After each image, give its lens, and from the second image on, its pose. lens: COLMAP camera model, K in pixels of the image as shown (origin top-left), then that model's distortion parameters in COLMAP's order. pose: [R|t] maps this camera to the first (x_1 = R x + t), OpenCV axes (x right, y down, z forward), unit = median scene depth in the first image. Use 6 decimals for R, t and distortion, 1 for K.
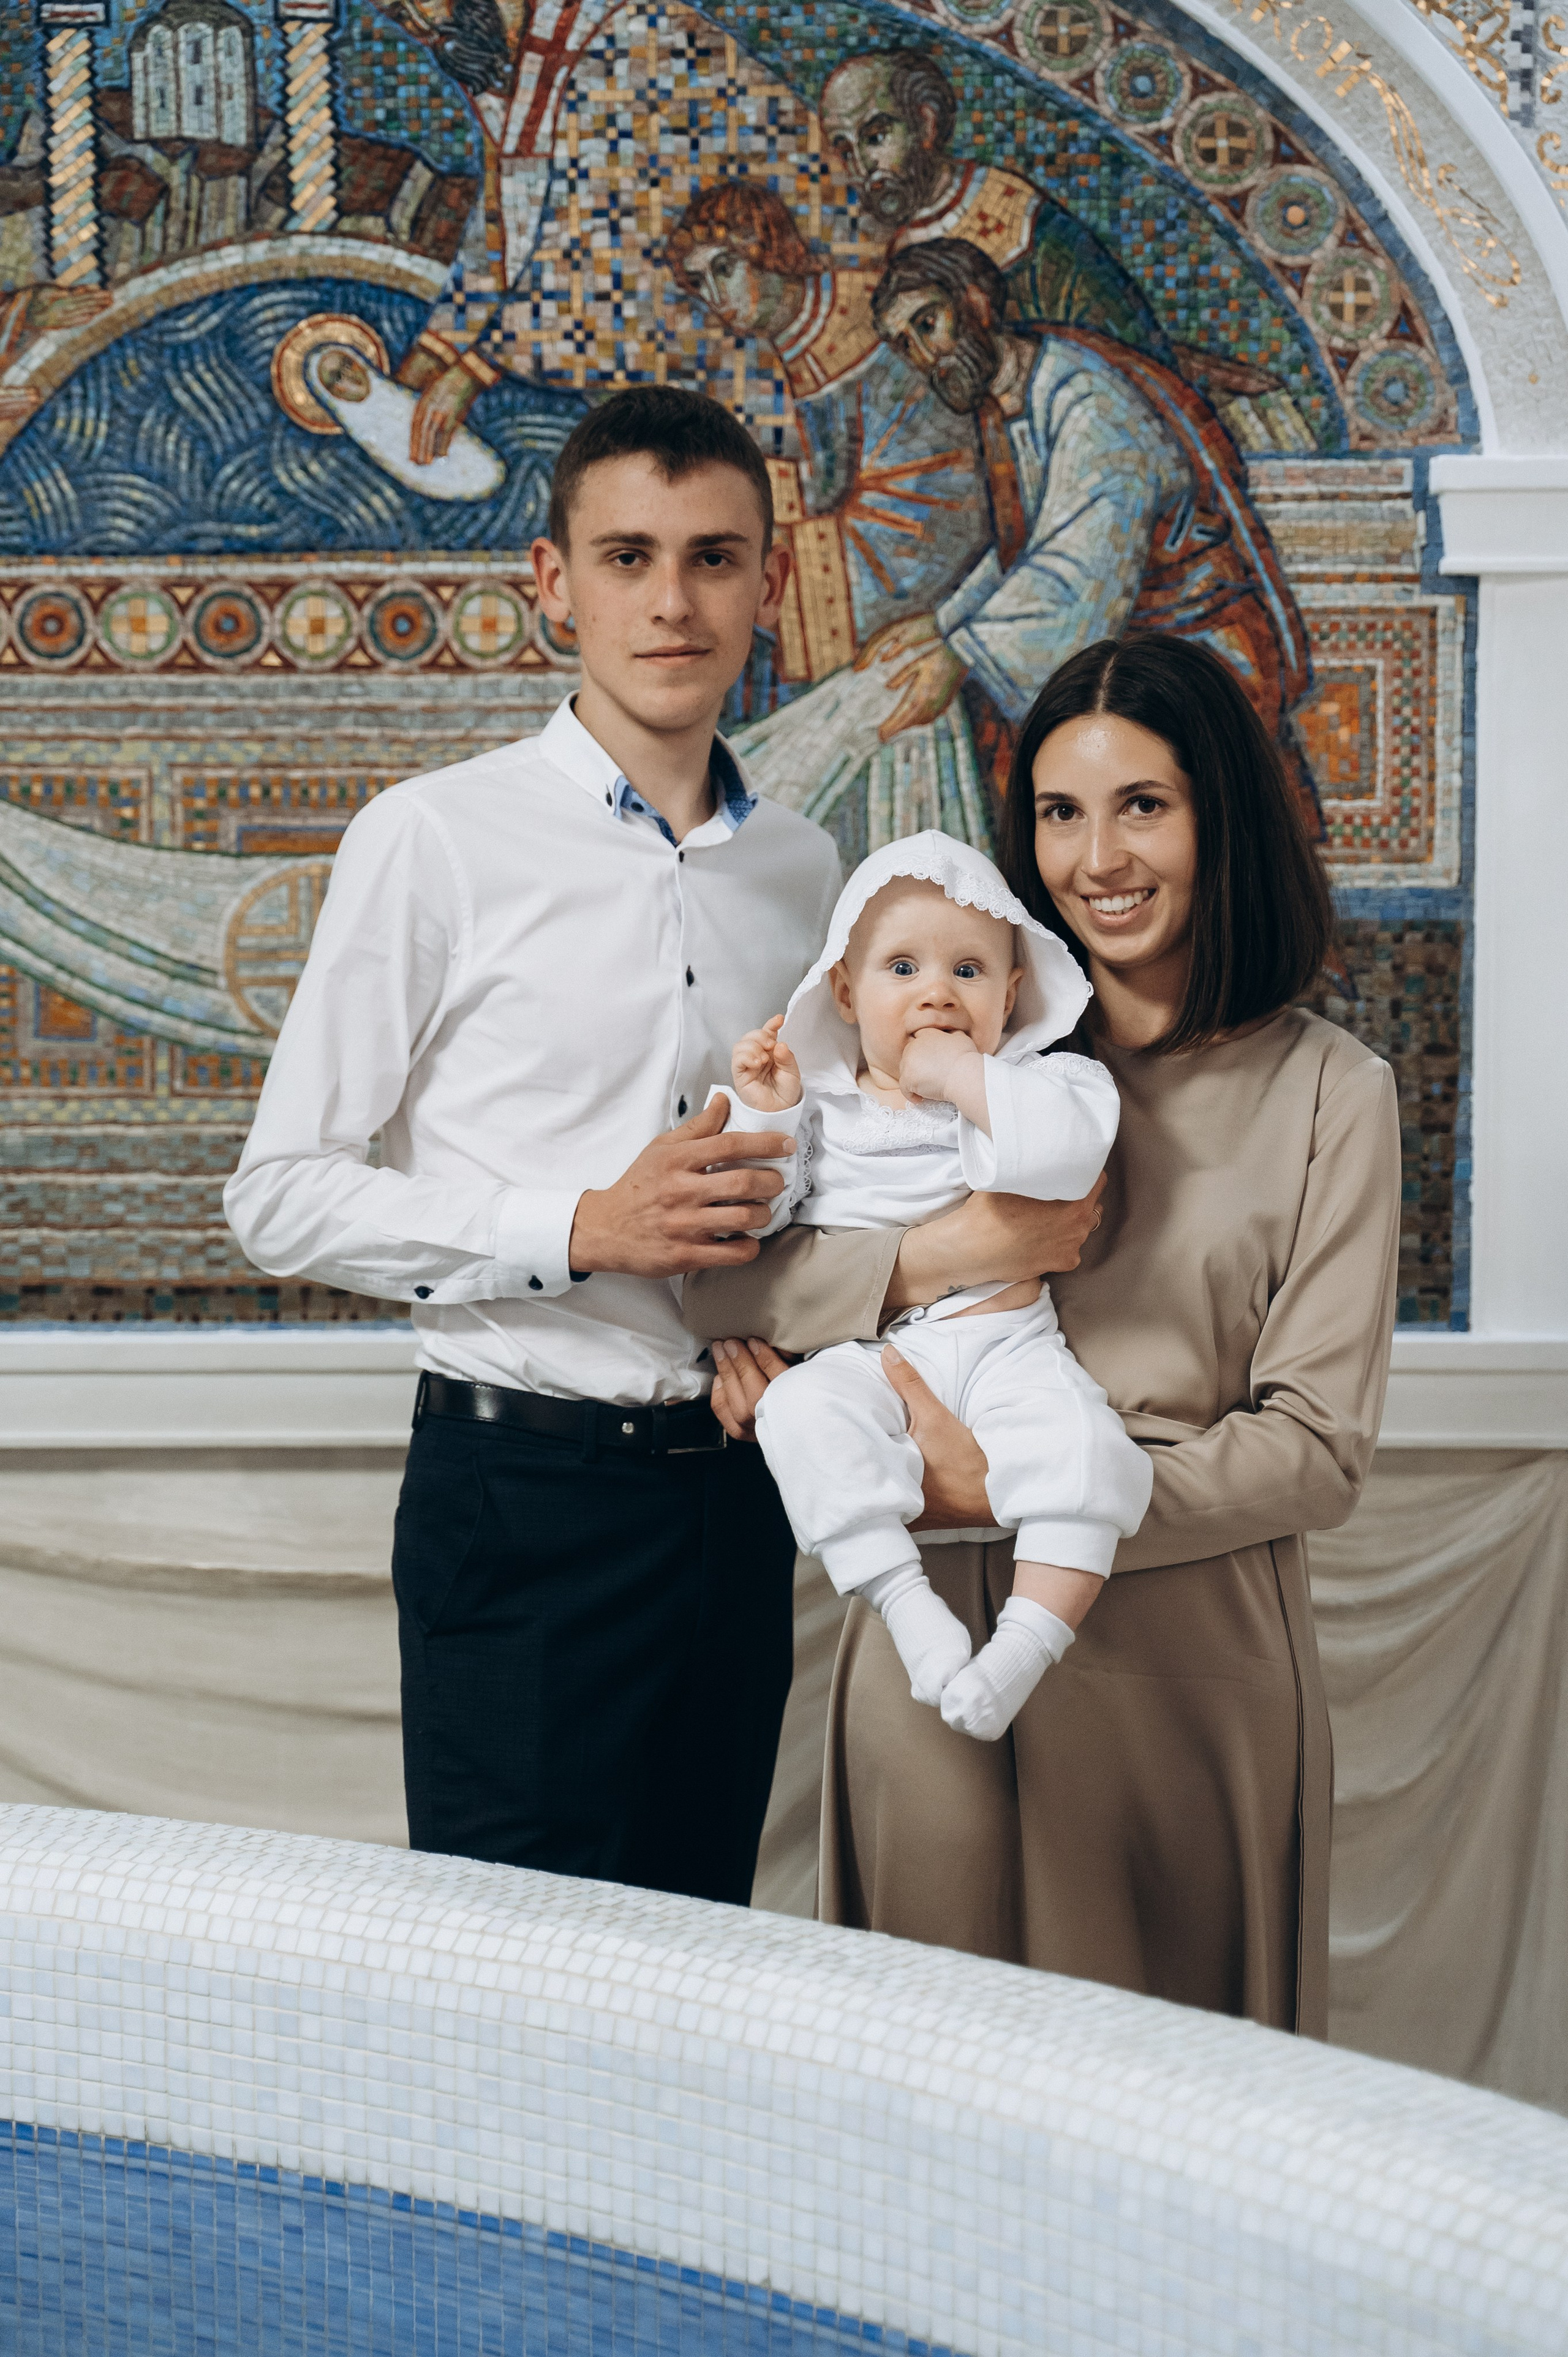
lens RADIAL K [[3942.6, 0, 756.0], [0, 3942.6, 1142.4], [0, 0, 1]] dist [0.001219, 0.000000]
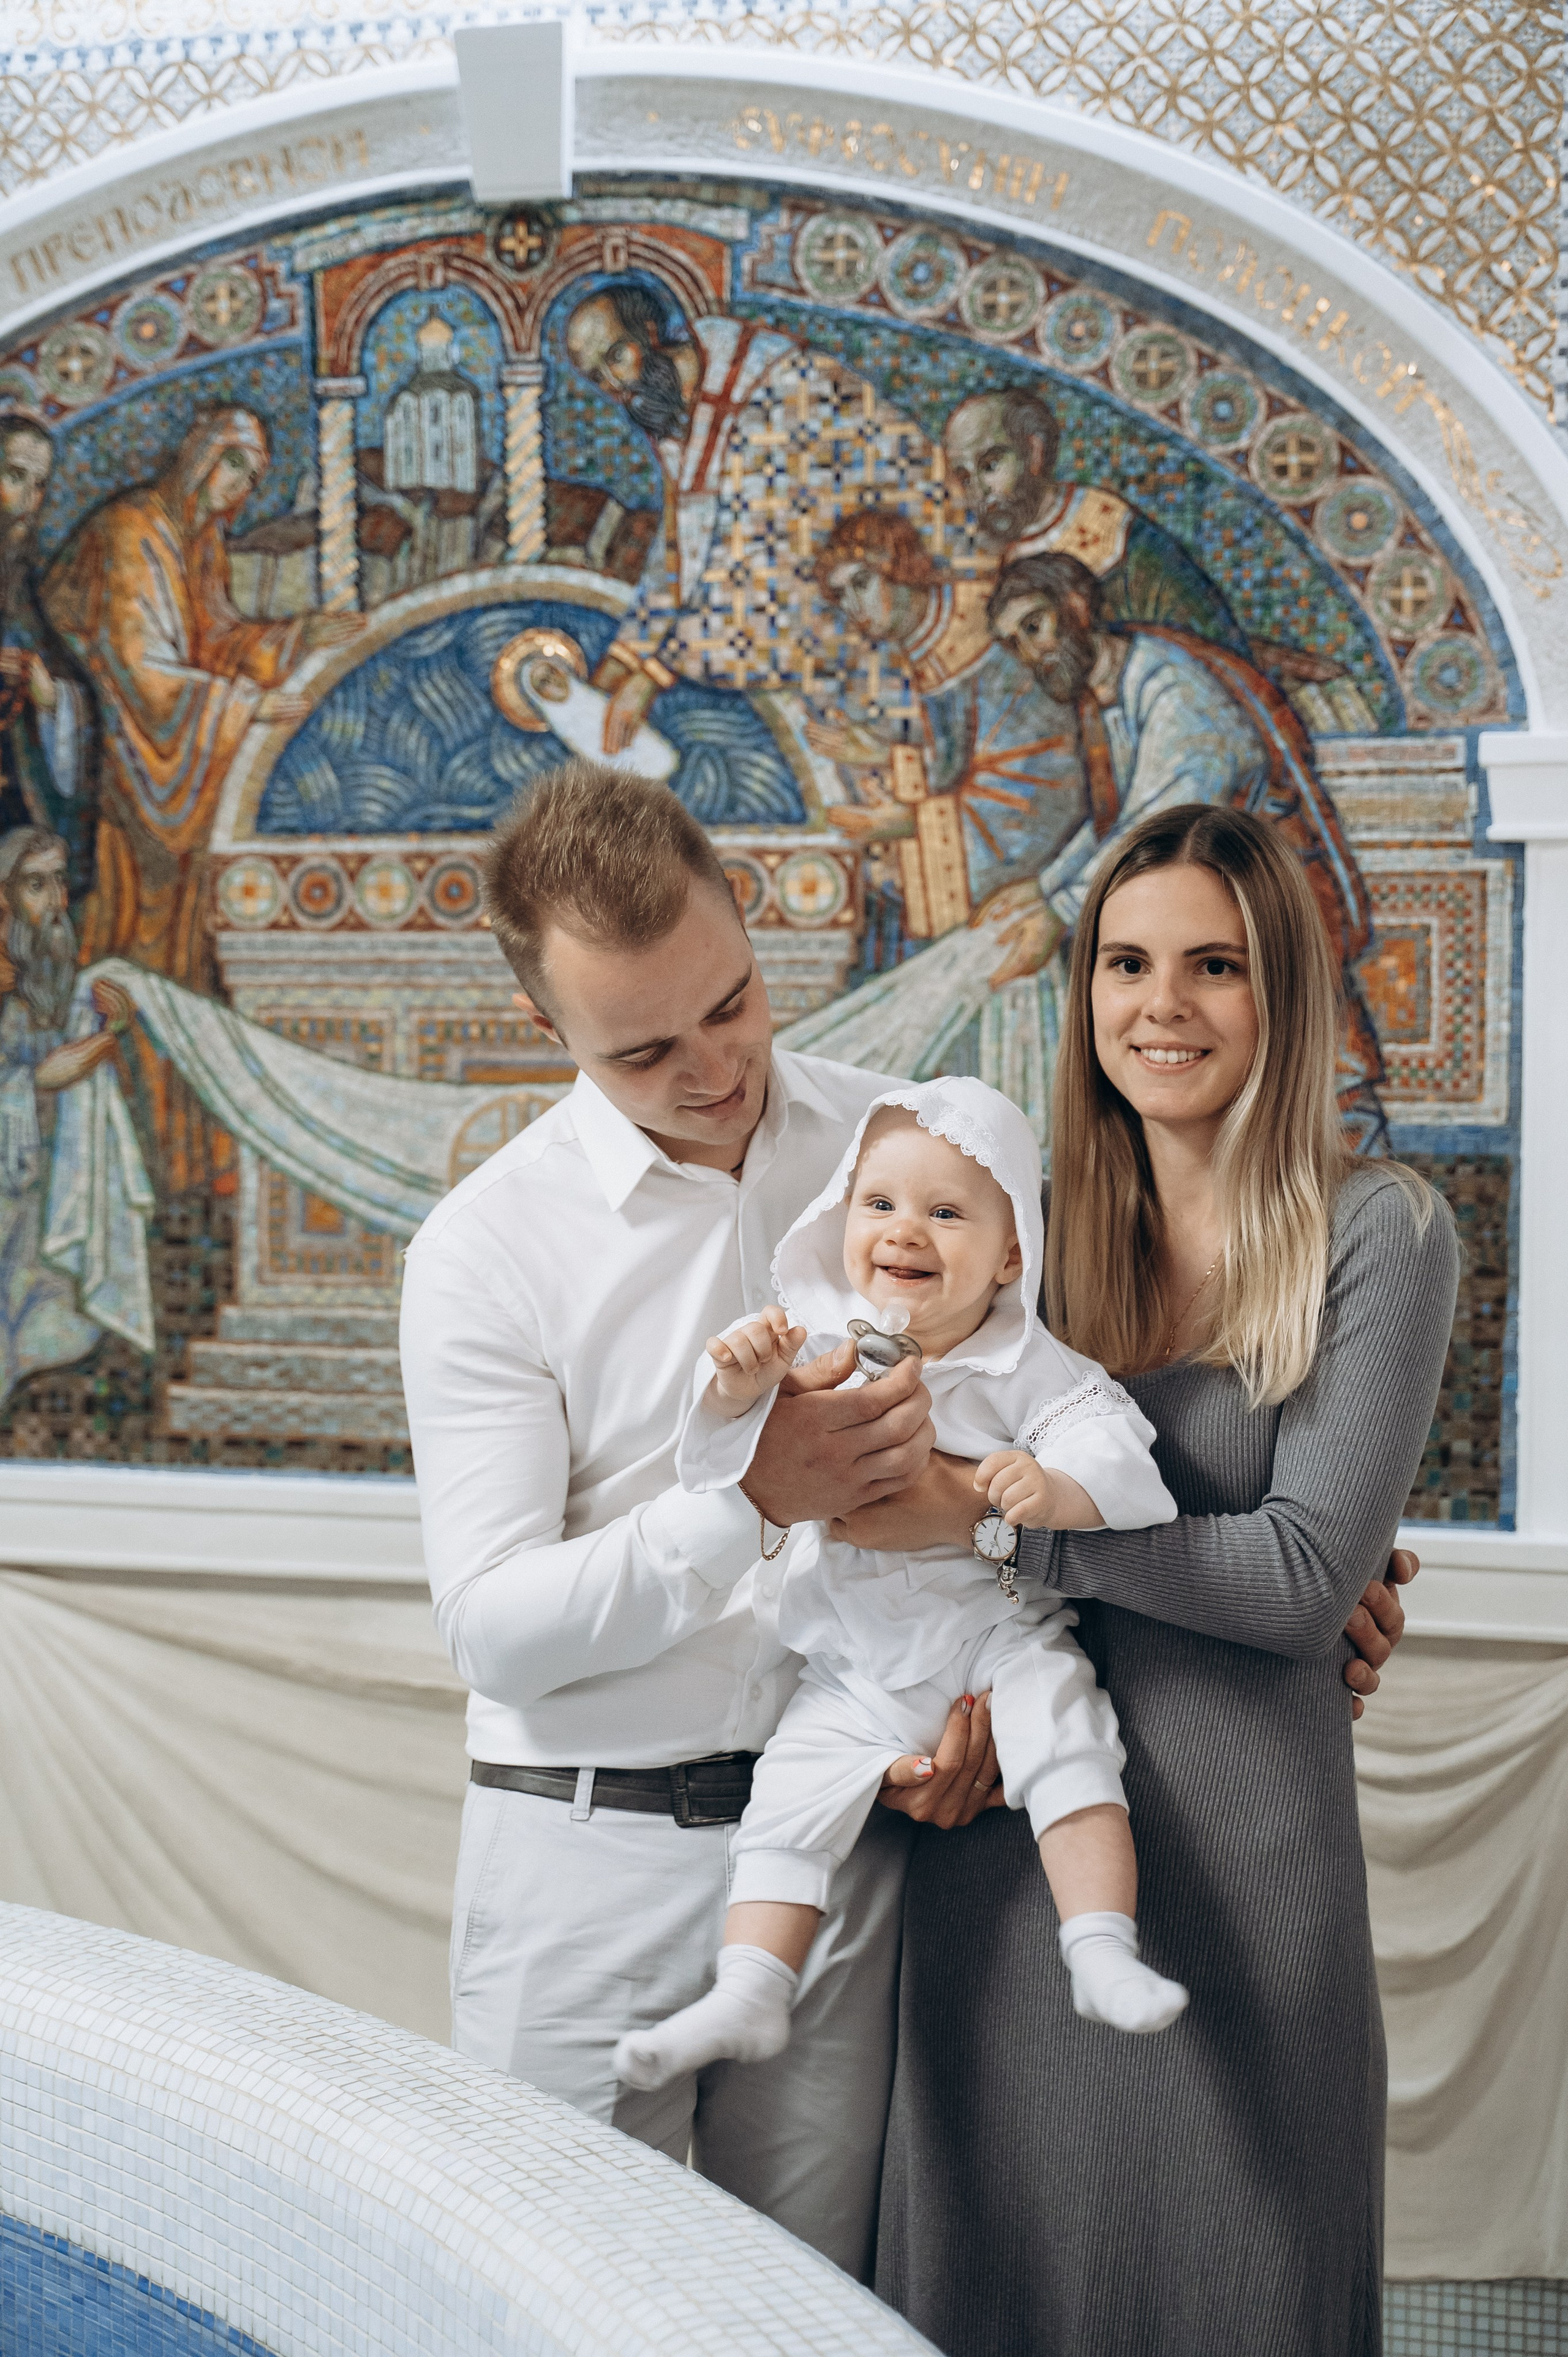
lens RADIAL K [[3211.3, 0, 794.2], [0, 3211.3, 1172.4], [0, 0, 1]] dist [0.008313, 0.000000]
pose [[0.970569, 0.016715, -0.240244, 0.201788], [-0.025706, 0.999080, -0.034340, -0.015863], [0.239449, 0.039505, 0.970105, 0.087634]]
